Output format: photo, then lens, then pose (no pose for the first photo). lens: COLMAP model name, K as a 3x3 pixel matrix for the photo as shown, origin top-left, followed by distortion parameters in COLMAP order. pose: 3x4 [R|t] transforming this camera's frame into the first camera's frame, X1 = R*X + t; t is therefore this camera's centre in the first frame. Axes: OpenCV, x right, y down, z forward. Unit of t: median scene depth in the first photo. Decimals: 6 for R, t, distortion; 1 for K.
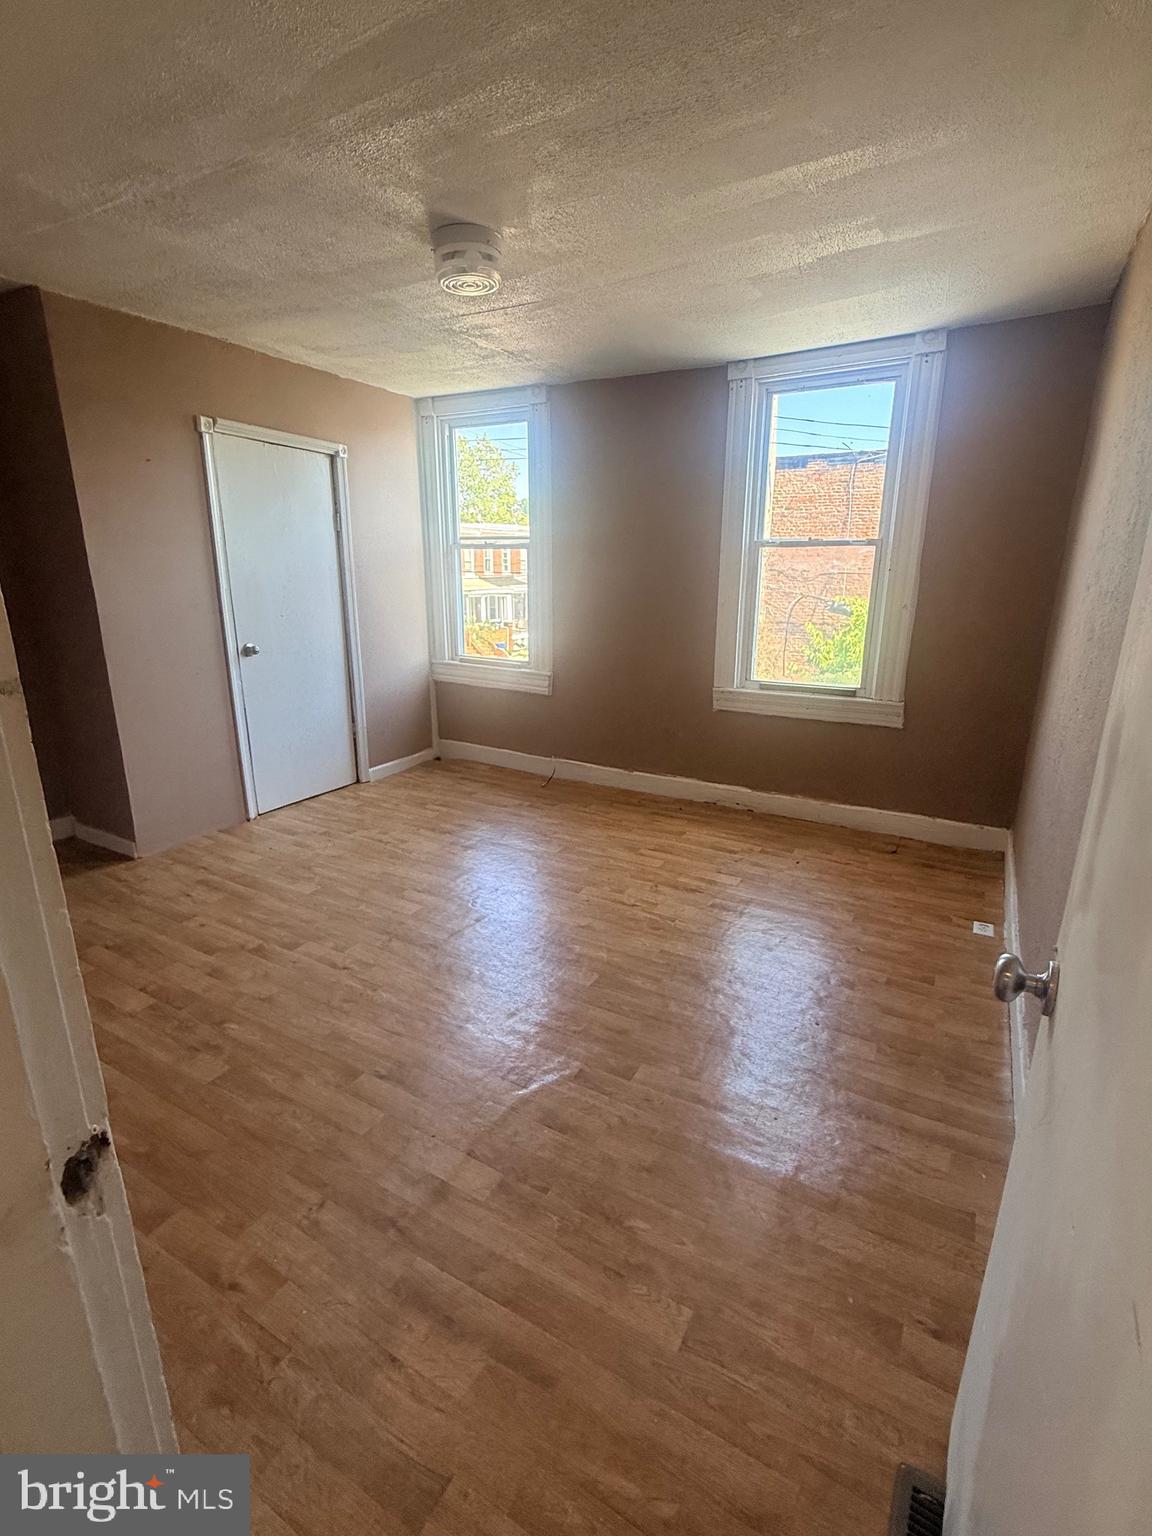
lens RADIAL K [[667.1, 0, 572.4], [0, 667.1, 780.1], [0, 0, 1]] dist [-0.004421, -0.000911]
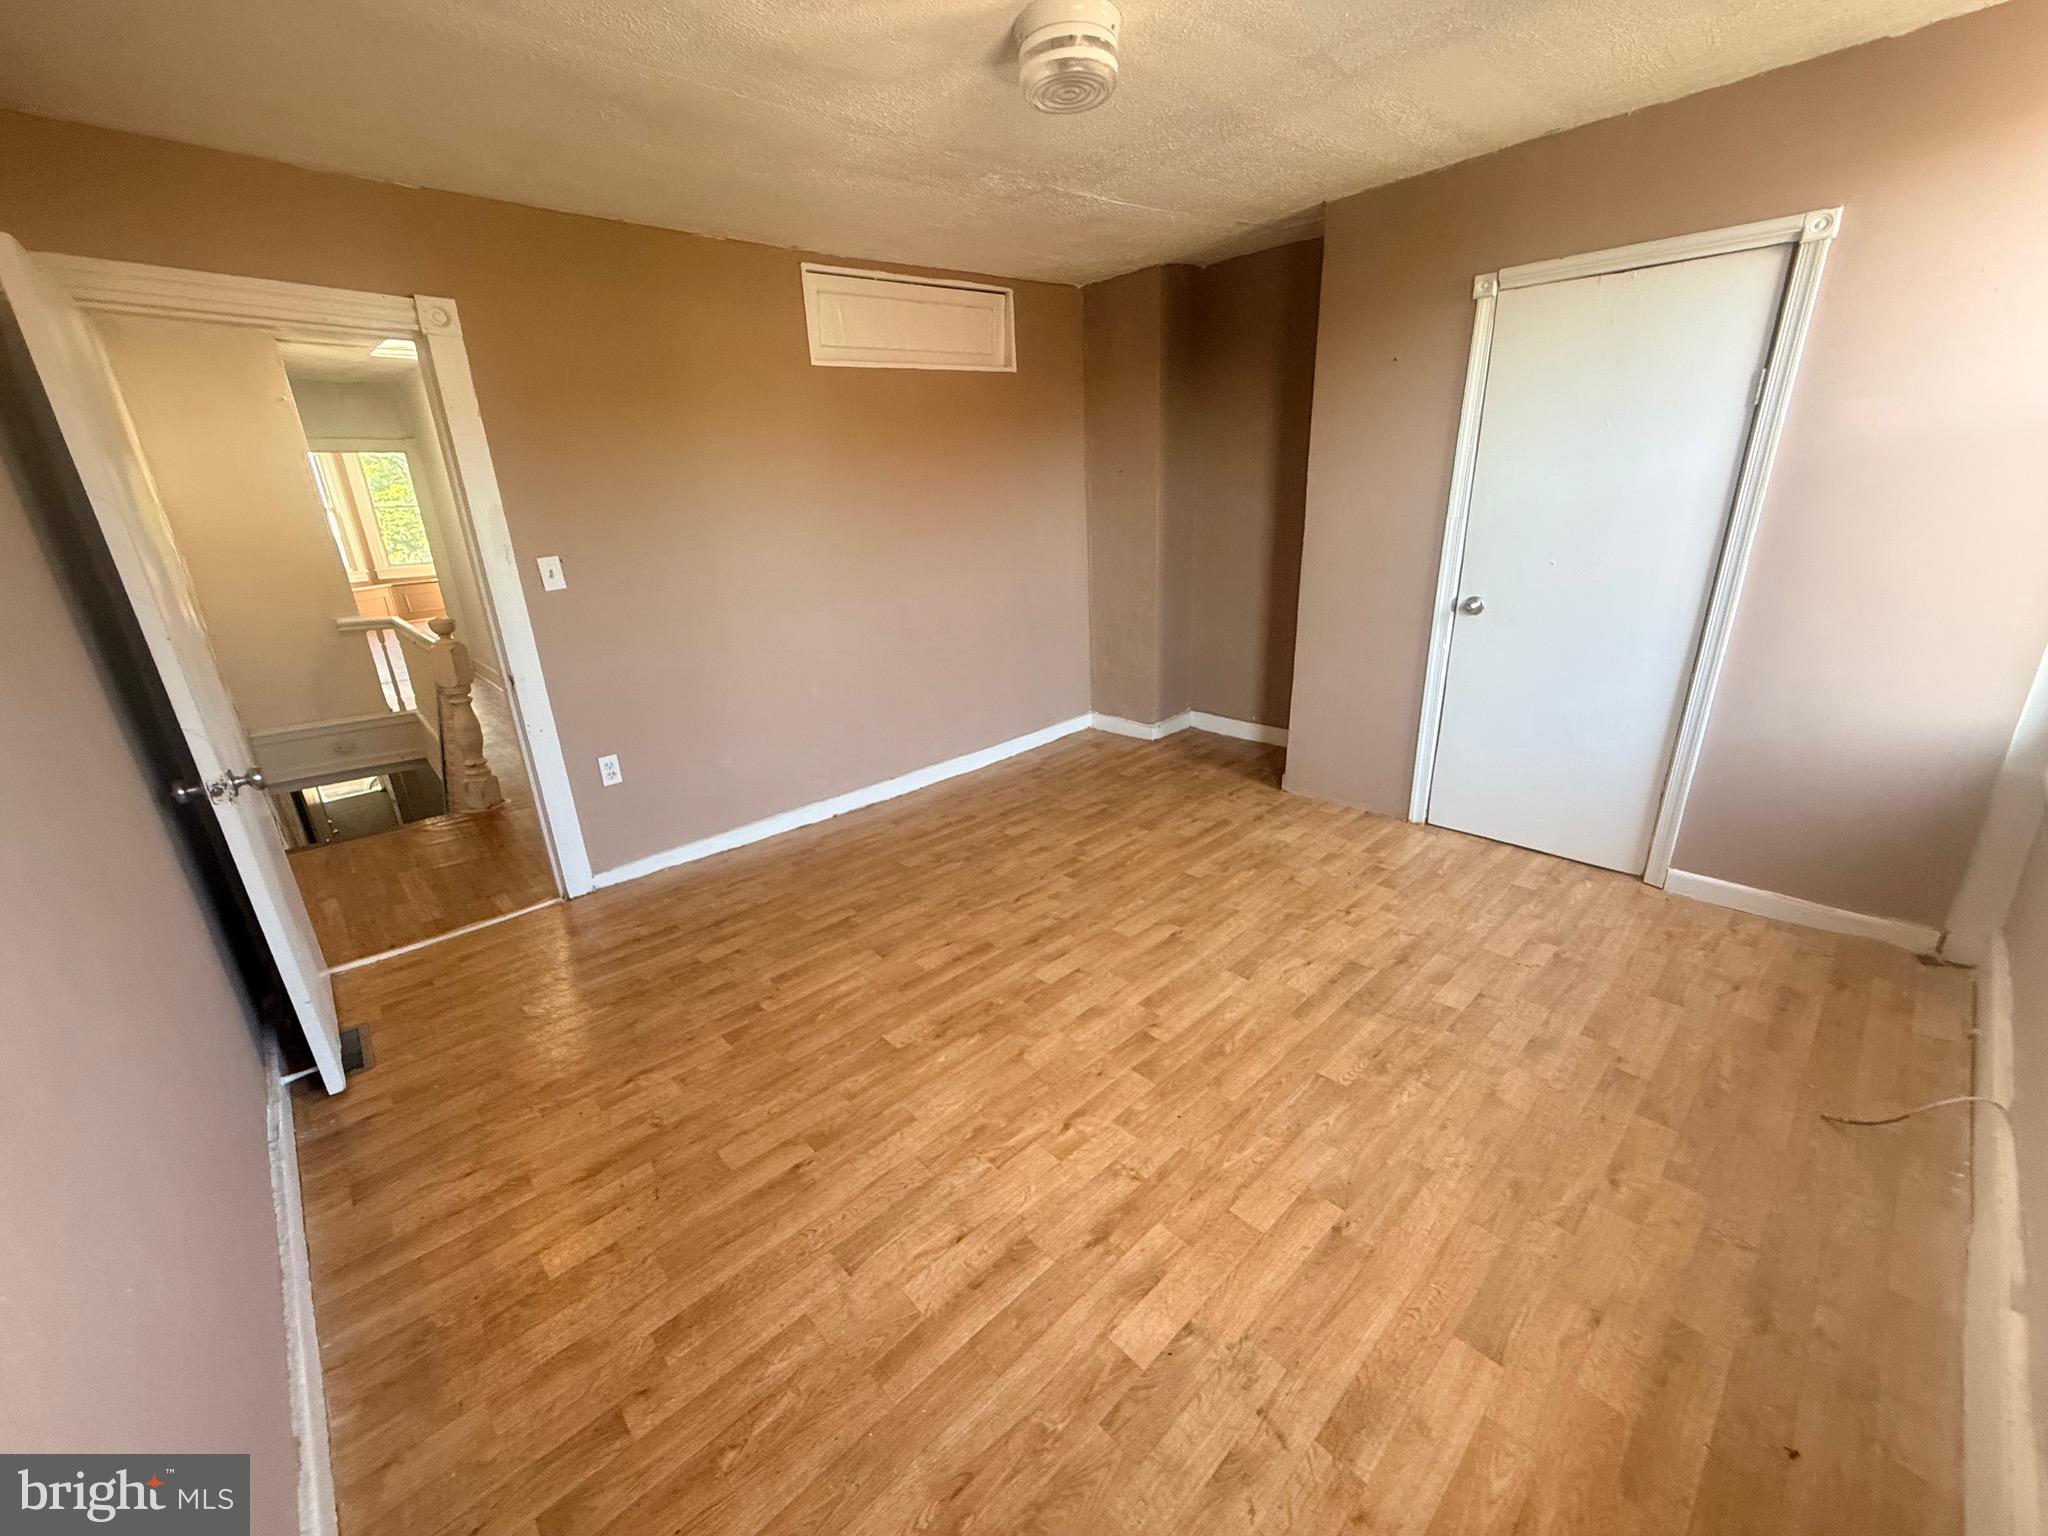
lens RADIAL K [[826.3, 0, 1017.4], [0, 826.3, 767.5], [0, 0, 1]] dist [-0.001088, 0.000037]
pose [[-0.285220, 0.315310, -0.905113, 0.540448], [-0.251839, 0.886504, 0.388187, -0.283188], [0.924785, 0.338661, -0.173441, 0.838973]]
